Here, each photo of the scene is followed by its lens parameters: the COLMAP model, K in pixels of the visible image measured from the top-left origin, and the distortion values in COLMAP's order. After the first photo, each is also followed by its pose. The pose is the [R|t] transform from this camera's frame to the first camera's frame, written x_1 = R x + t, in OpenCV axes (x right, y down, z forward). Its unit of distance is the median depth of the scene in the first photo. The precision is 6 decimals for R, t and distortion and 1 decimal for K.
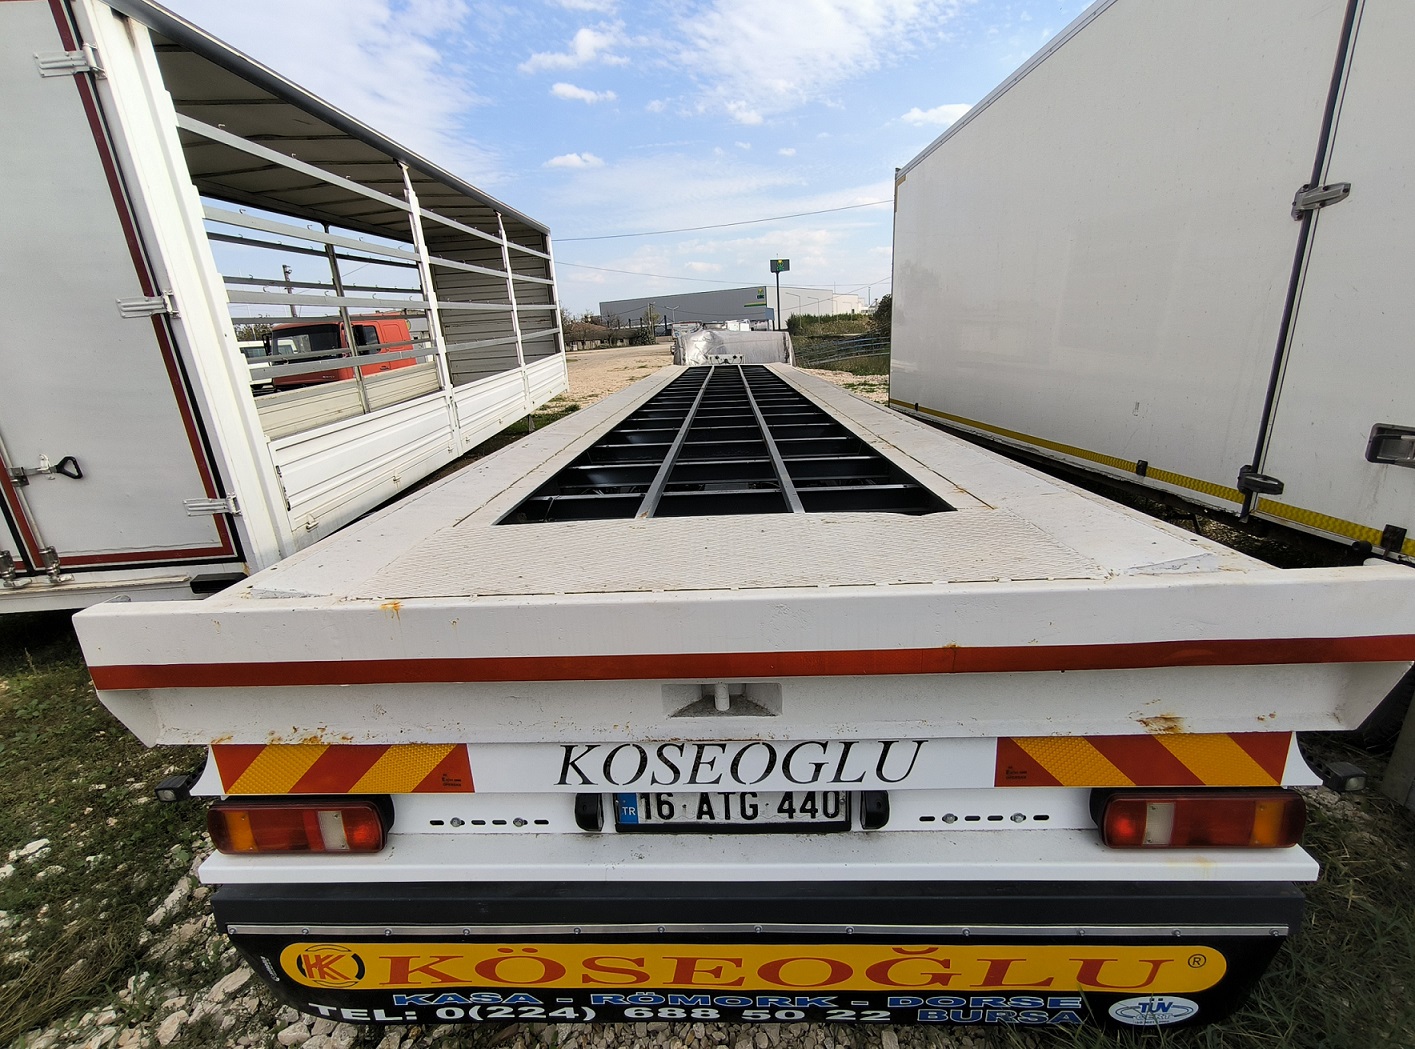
lens RADIAL K [[636.9, 0, 707.5], [0, 636.9, 524.5], [0, 0, 1]] dist [0.007927, -0.000768]
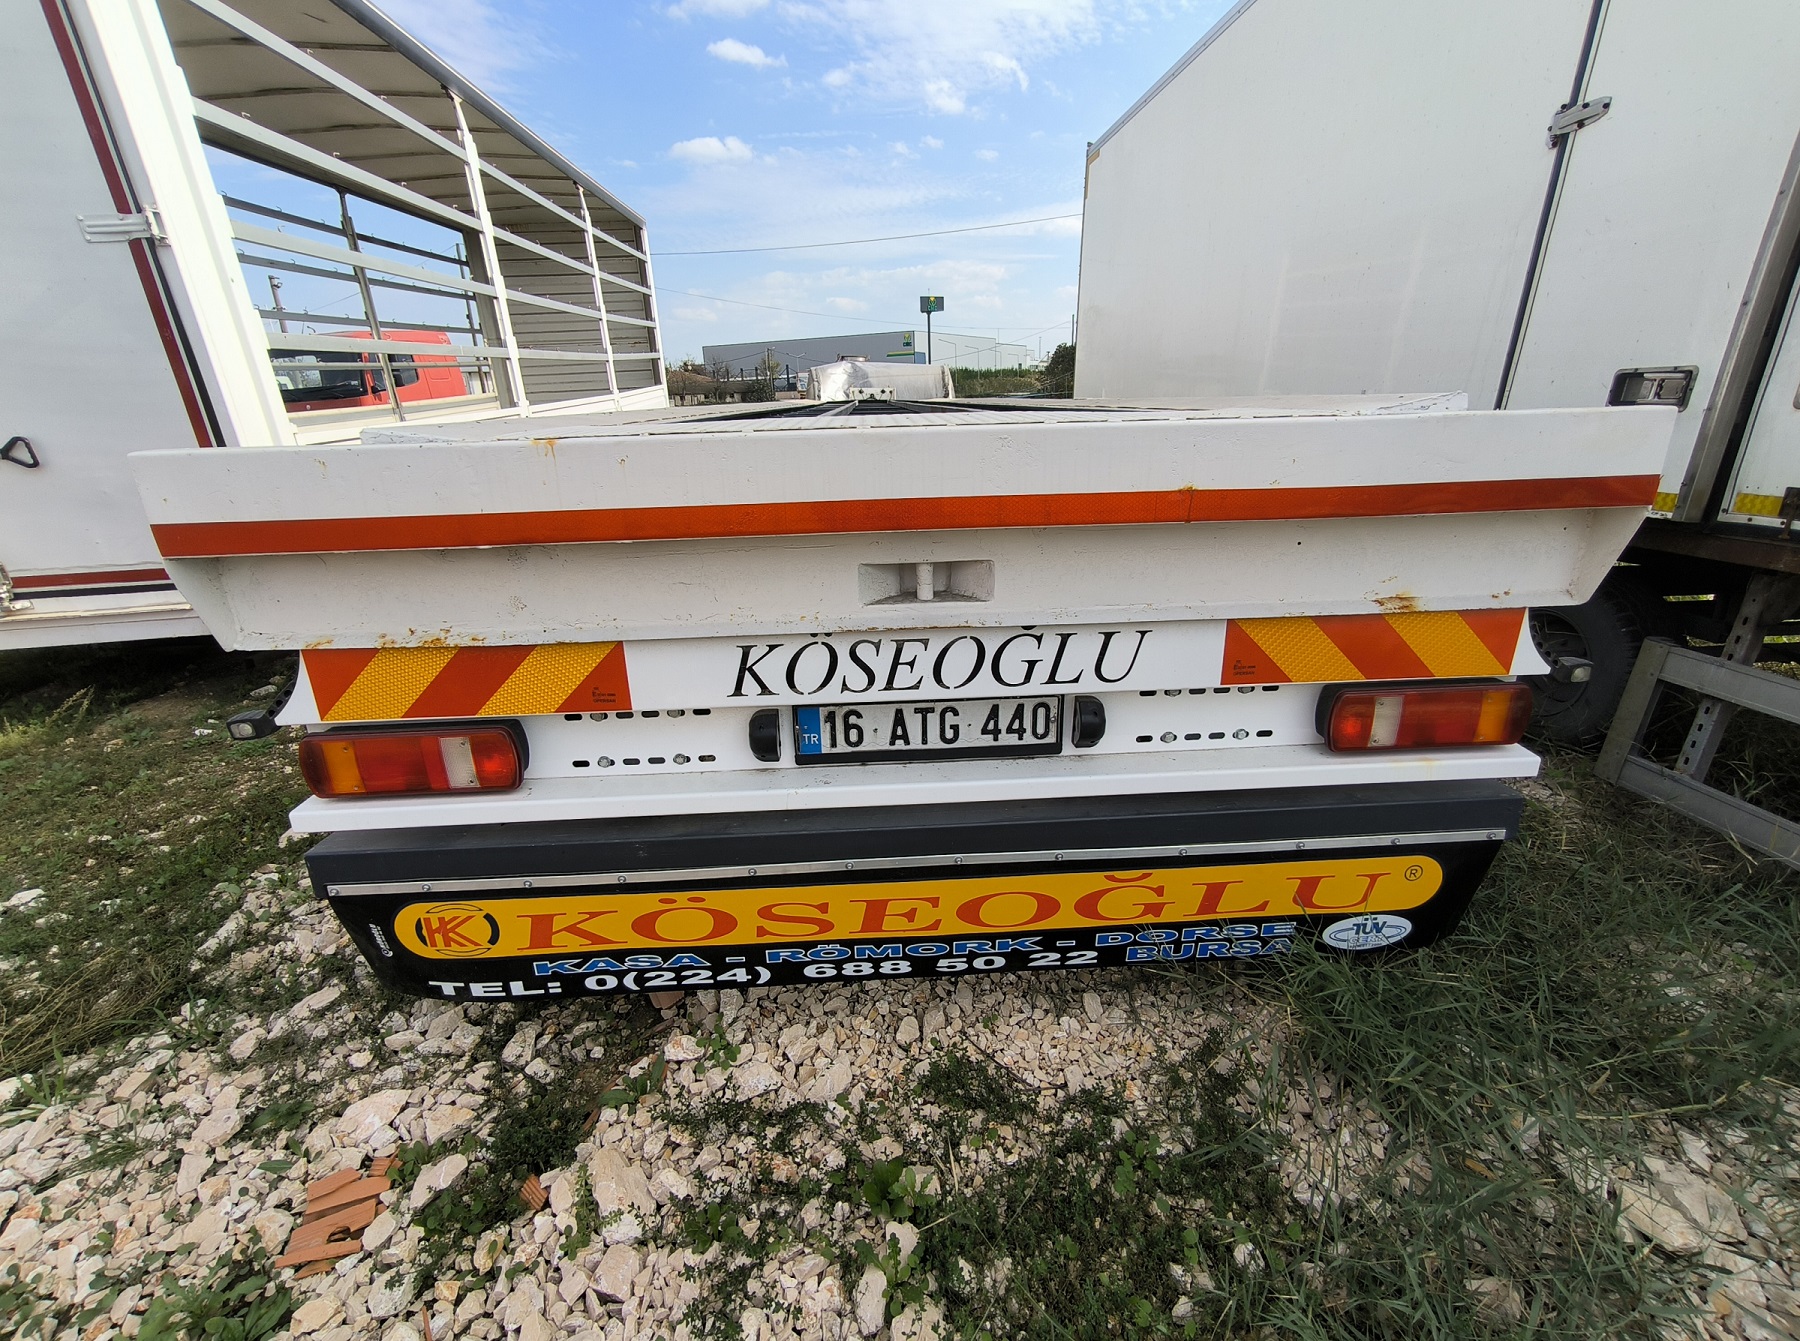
lens RADIAL K [[779.6, 0, 907.4], [0, 779.6, 678.8], [0, 0, 1]] dist [-0.002715, 0.004938]
pose [[0.996364, 0.002246, 0.085166, -0.082281], [-0.007859, 0.997813, 0.065626, 0.293058], [-0.084832, -0.066057, 0.994203, -0.065338]]
